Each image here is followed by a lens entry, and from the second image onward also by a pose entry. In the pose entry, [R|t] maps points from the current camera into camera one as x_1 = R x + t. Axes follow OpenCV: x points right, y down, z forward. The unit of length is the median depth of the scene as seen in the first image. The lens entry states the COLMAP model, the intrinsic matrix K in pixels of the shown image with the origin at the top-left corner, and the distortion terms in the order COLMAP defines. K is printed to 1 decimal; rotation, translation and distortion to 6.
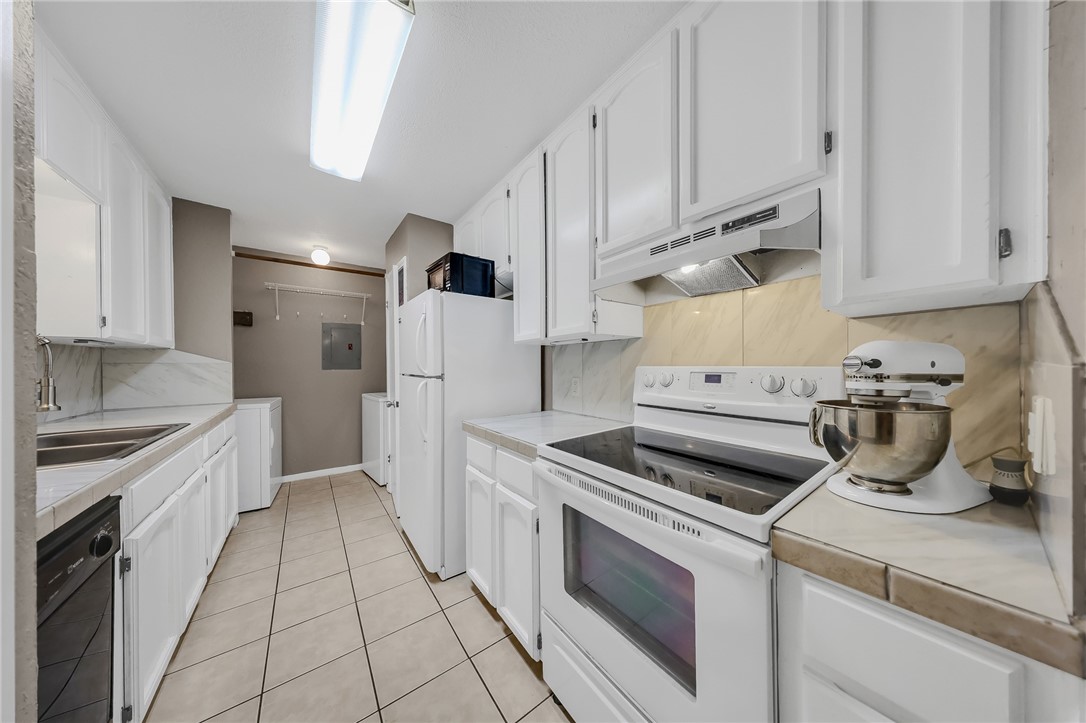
lens RADIAL K [[316.6, 0, 547.0], [0, 316.6, 365.1], [0, 0, 1]] dist [0.002251, 0.000048]
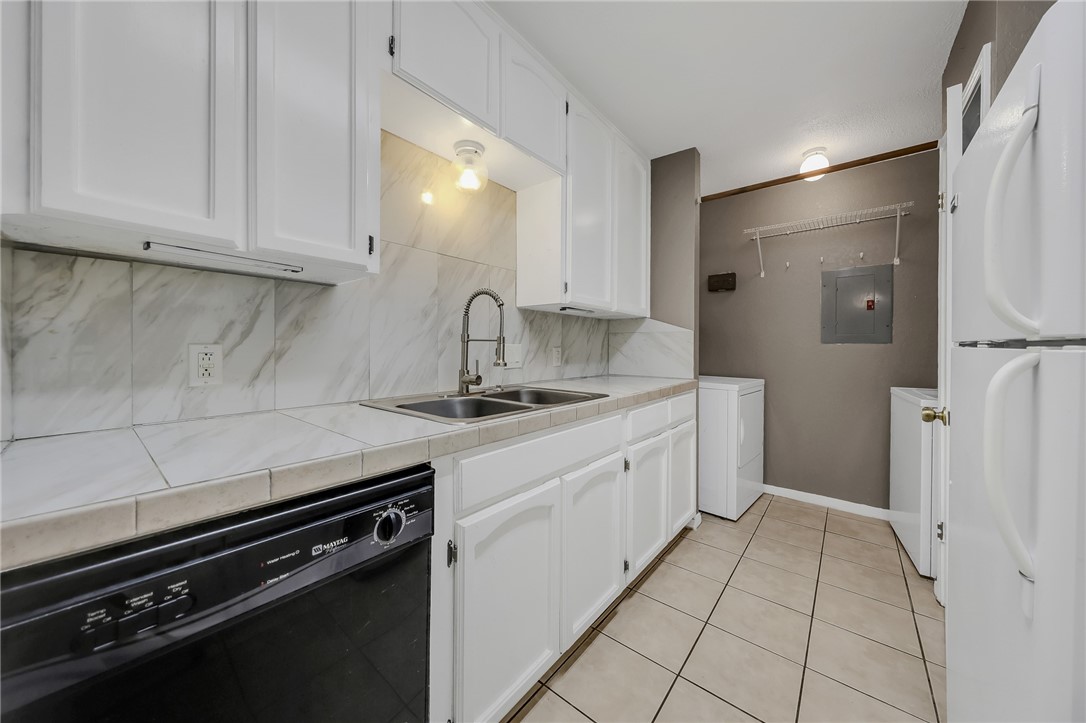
lens RADIAL K [[367.3, 0, 552.0], [0, 367.3, 352.4], [0, 0, 1]] dist [-0.001665, 0.000009]
pose [[0.227497, 0.016617, -0.973637, -0.128169], [-0.005438, 0.999860, 0.015794, 0.032811], [0.973764, 0.001701, 0.227556, 0.383462]]
